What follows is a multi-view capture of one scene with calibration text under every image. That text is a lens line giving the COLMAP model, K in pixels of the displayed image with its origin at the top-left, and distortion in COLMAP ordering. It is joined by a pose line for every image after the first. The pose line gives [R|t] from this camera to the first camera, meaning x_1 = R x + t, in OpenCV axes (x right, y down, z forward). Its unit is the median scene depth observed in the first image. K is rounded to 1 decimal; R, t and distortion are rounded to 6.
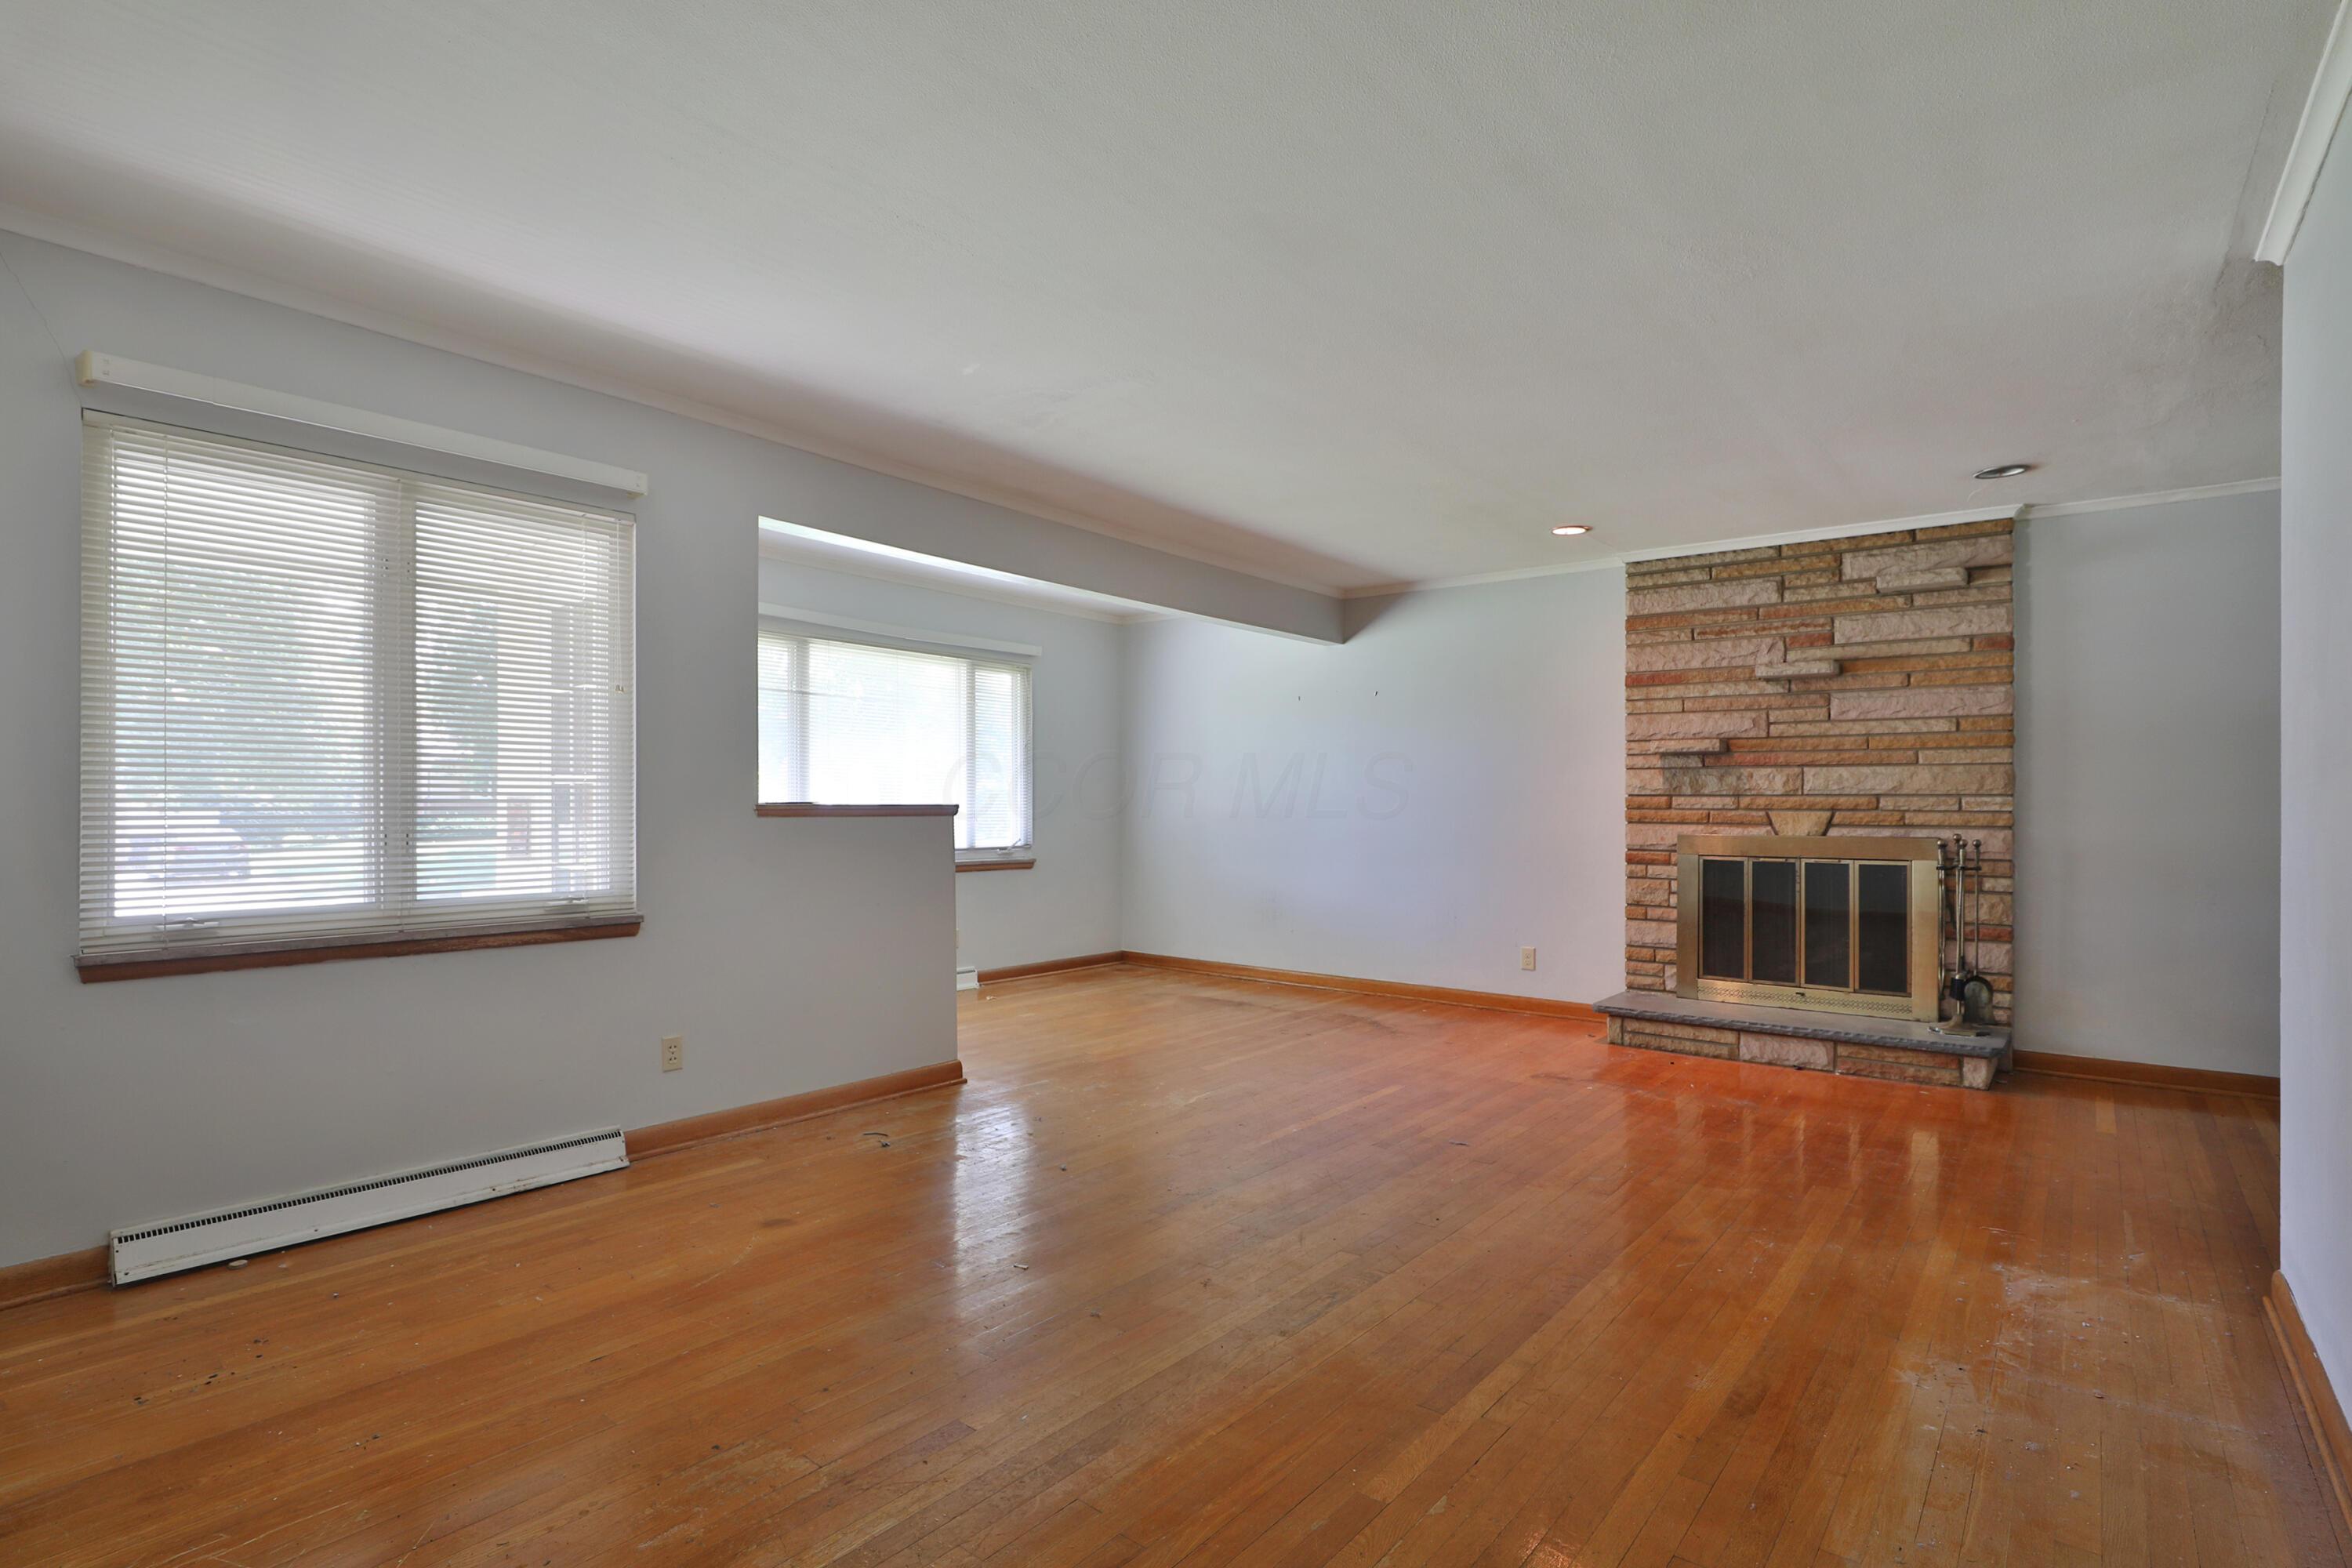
lens RADIAL K [[1163.6, 0, 1176.0], [0, 1163.6, 784.0], [0, 0, 1]] dist [-0.012379, 0.000115]
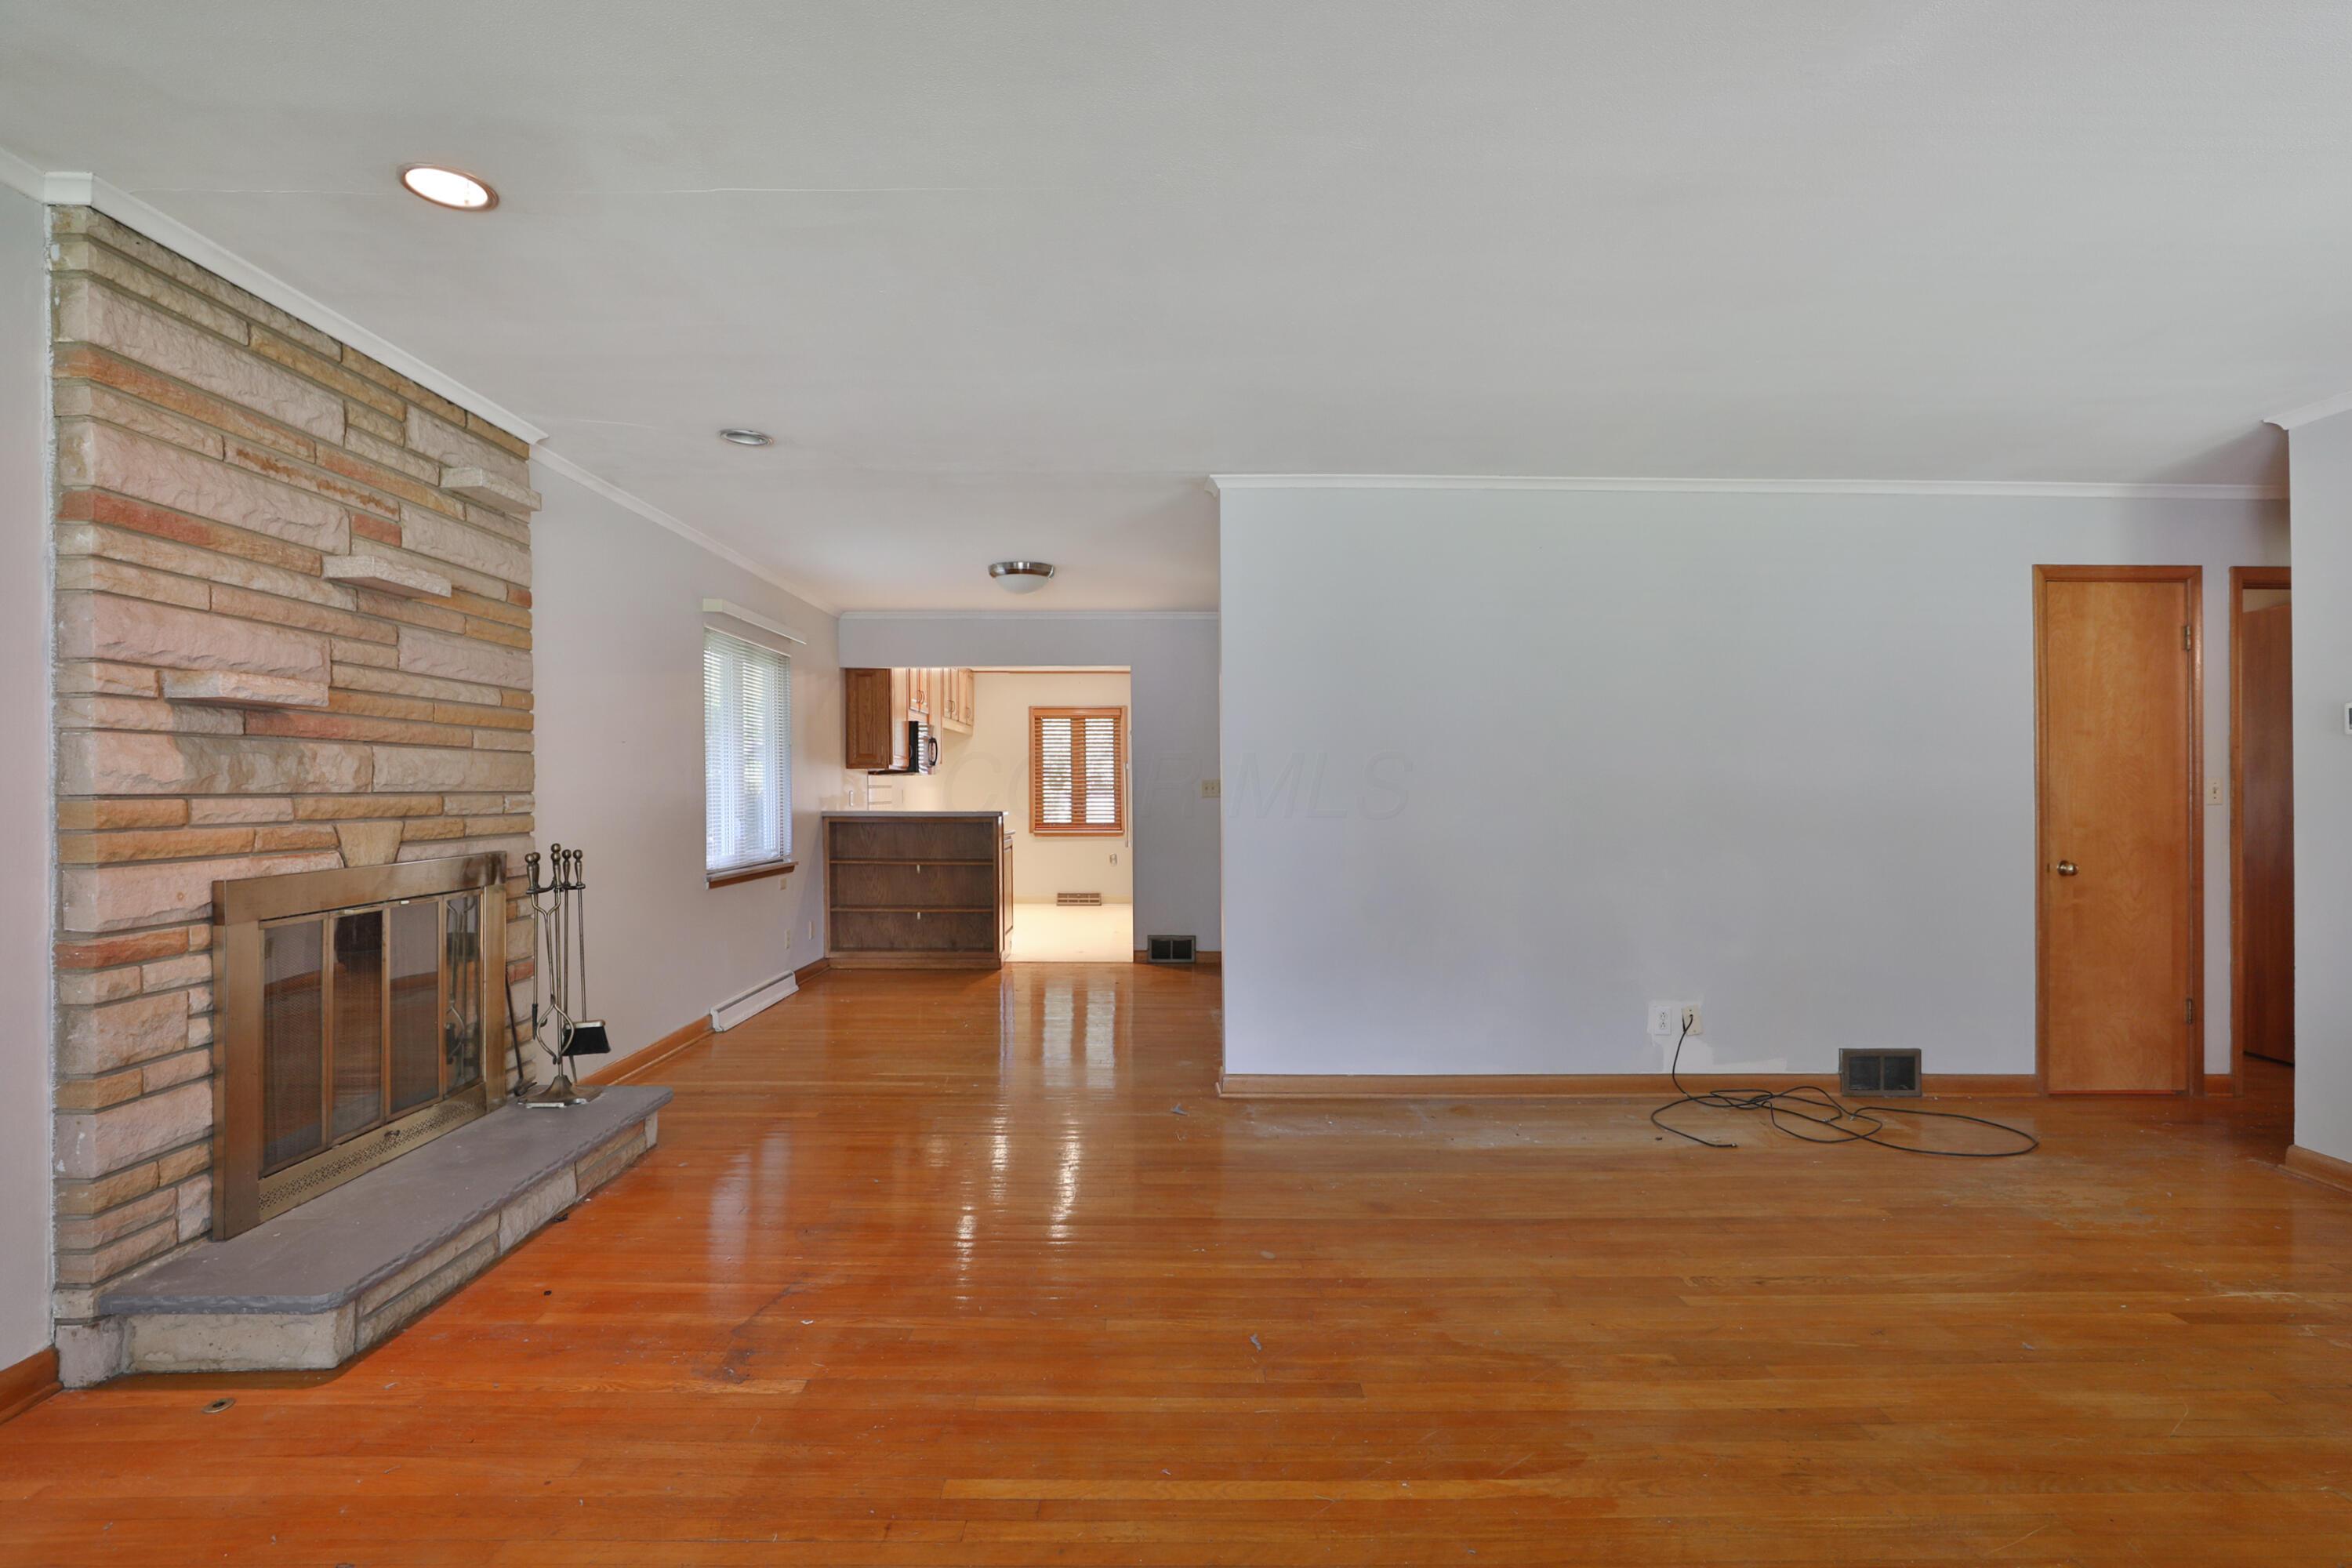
lens RADIAL K [[1163.6, 0, 1176.0], [0, 1163.6, 784.0], [0, 0, 1]] dist [-0.012379, 0.000115]
pose [[-0.632688, 0.002931, 0.774401, -0.155544], [-0.004639, 0.999961, -0.007575, 0.007007], [-0.774393, -0.008385, -0.632650, 1.020672]]
